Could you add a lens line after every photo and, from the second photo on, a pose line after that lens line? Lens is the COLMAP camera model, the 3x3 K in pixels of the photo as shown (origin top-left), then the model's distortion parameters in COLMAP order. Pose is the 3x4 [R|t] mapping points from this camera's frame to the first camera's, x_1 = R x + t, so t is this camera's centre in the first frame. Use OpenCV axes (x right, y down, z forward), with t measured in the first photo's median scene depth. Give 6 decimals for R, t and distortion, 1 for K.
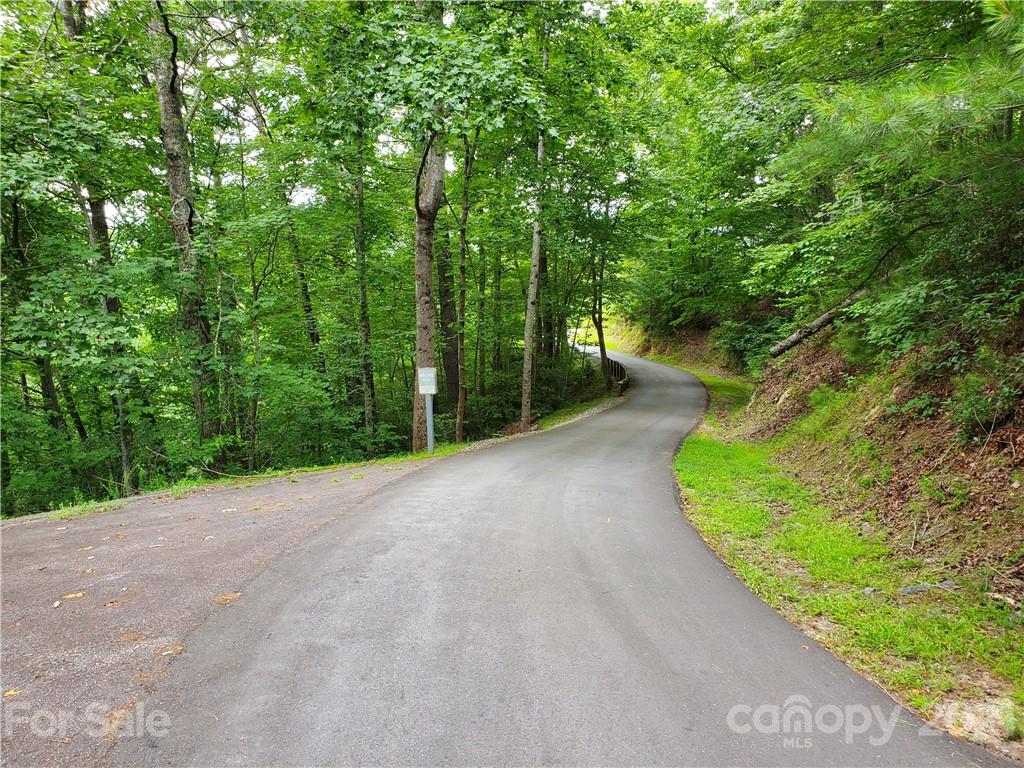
lens RADIAL K [[782.1, 0, 507.0], [0, 782.1, 390.5], [0, 0, 1]] dist [0.011352, -0.000643]
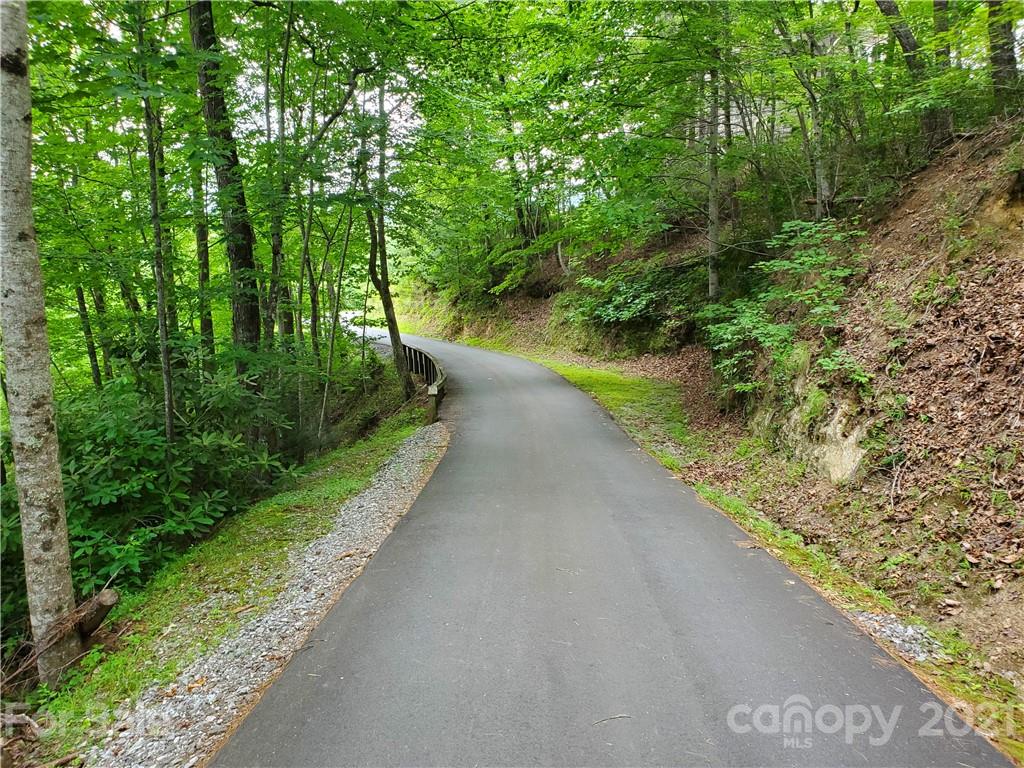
lens RADIAL K [[782.1, 0, 512.5], [0, 782.1, 393.3], [0, 0, 1]] dist [0.011352, -0.000643]
pose [[0.963234, -0.064475, 0.260814, 0.047632], [0.060470, 0.997897, 0.023357, -0.012117], [-0.261771, -0.006727, 0.965106, 0.372225]]
